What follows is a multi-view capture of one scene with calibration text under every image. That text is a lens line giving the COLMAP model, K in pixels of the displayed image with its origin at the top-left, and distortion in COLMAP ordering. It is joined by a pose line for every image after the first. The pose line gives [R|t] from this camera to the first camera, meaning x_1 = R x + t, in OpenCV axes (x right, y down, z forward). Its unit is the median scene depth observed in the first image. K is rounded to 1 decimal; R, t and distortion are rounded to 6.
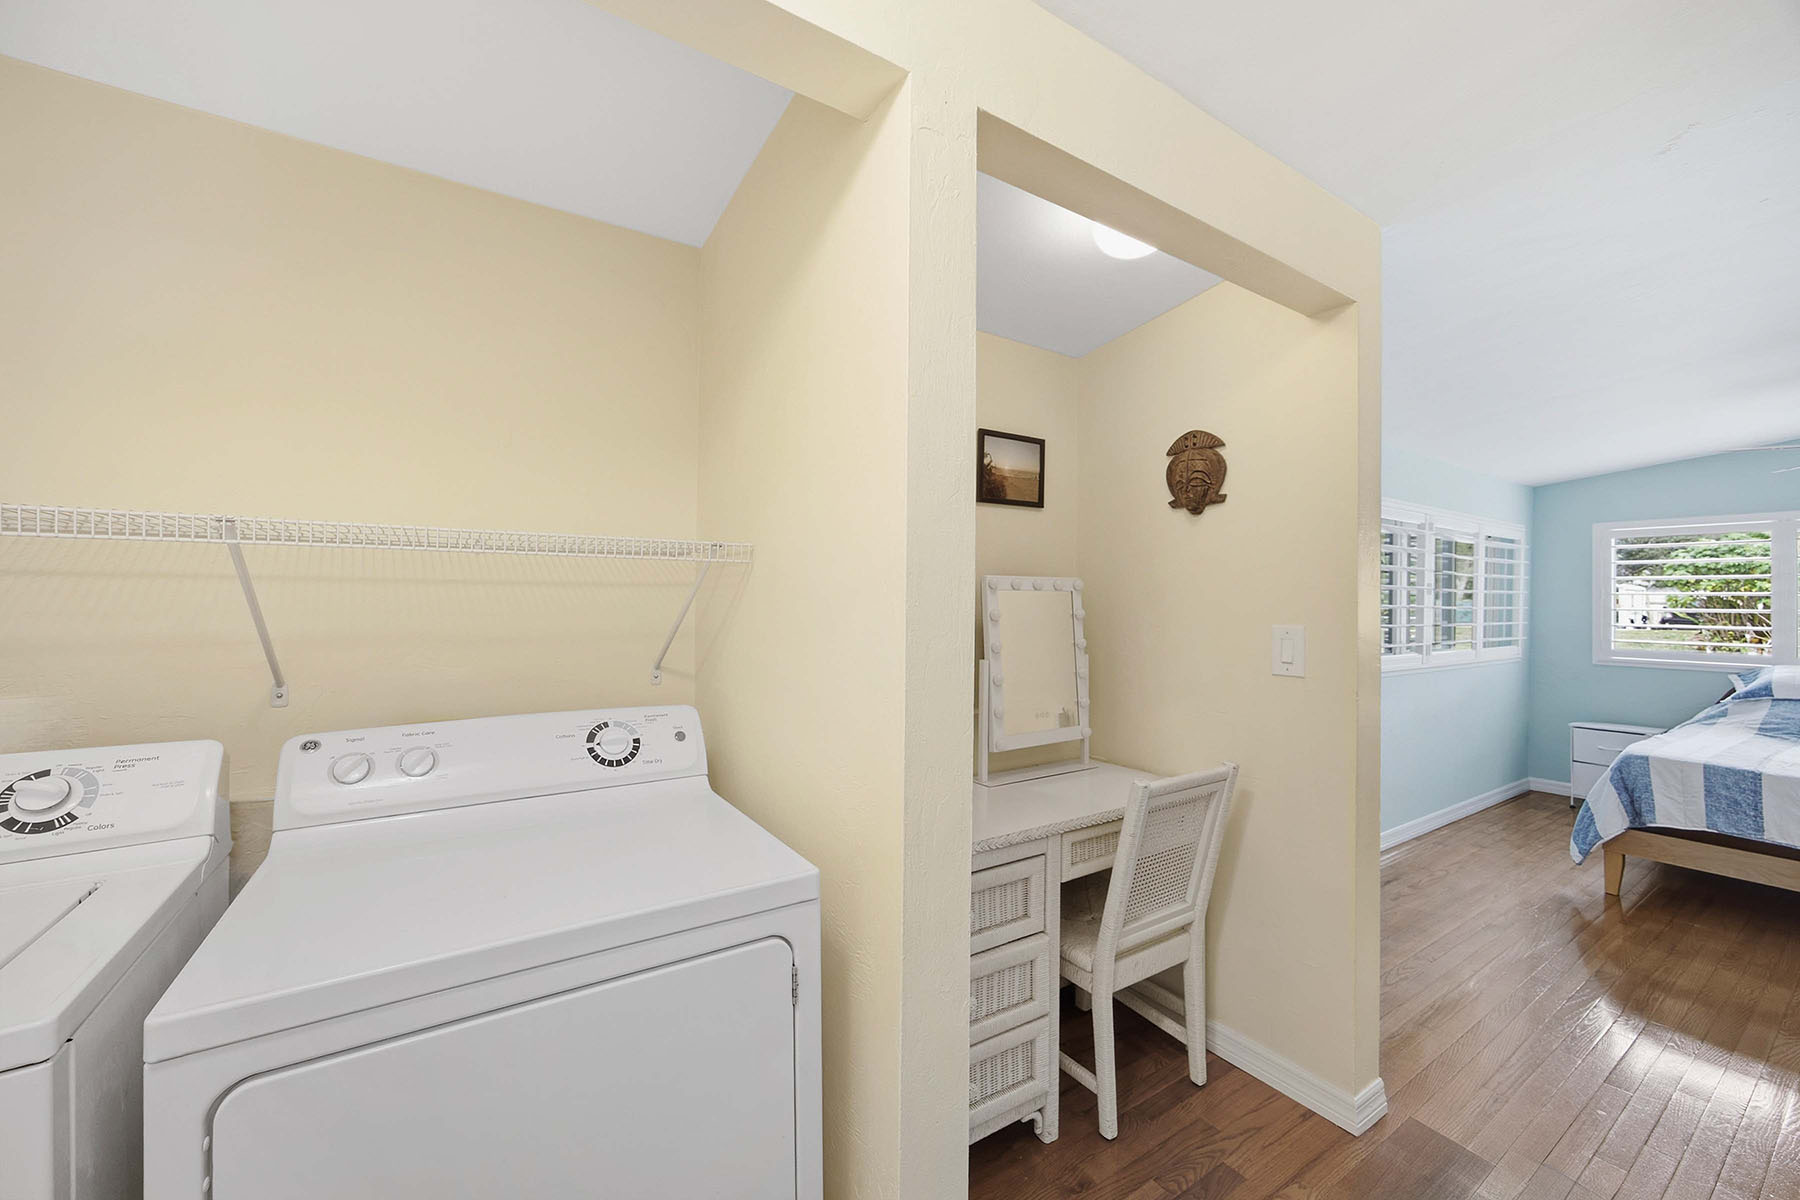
lens RADIAL K [[697.6, 0, 900.0], [0, 697.6, 600.0], [0, 0, 1]] dist [-0.010876, 0.000085]
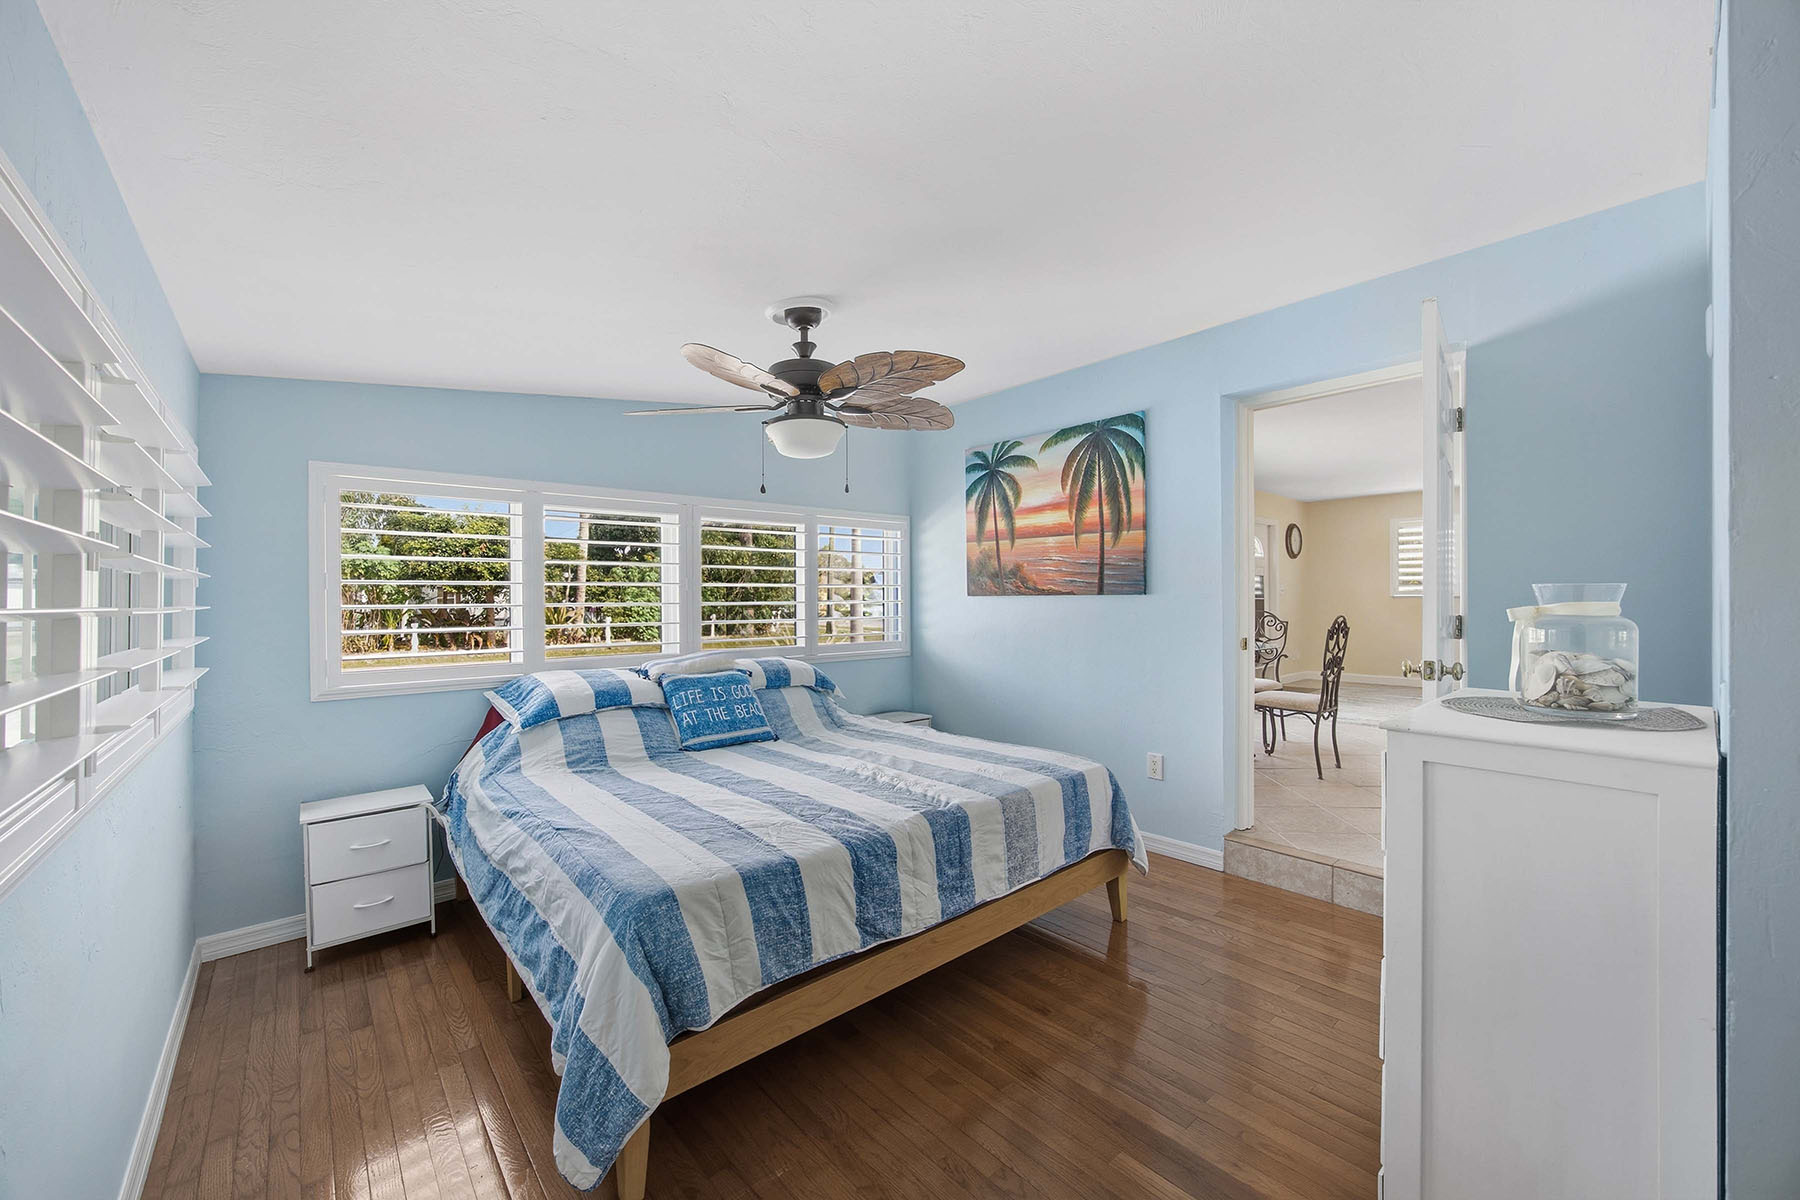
lens RADIAL K [[697.6, 0, 900.0], [0, 697.6, 600.0], [0, 0, 1]] dist [-0.010876, 0.000085]
pose [[-0.136267, -0.005164, 0.990659, 0.377679], [-0.002246, 0.999985, 0.004903, 0.004387], [-0.990670, -0.001557, -0.136277, 0.621740]]
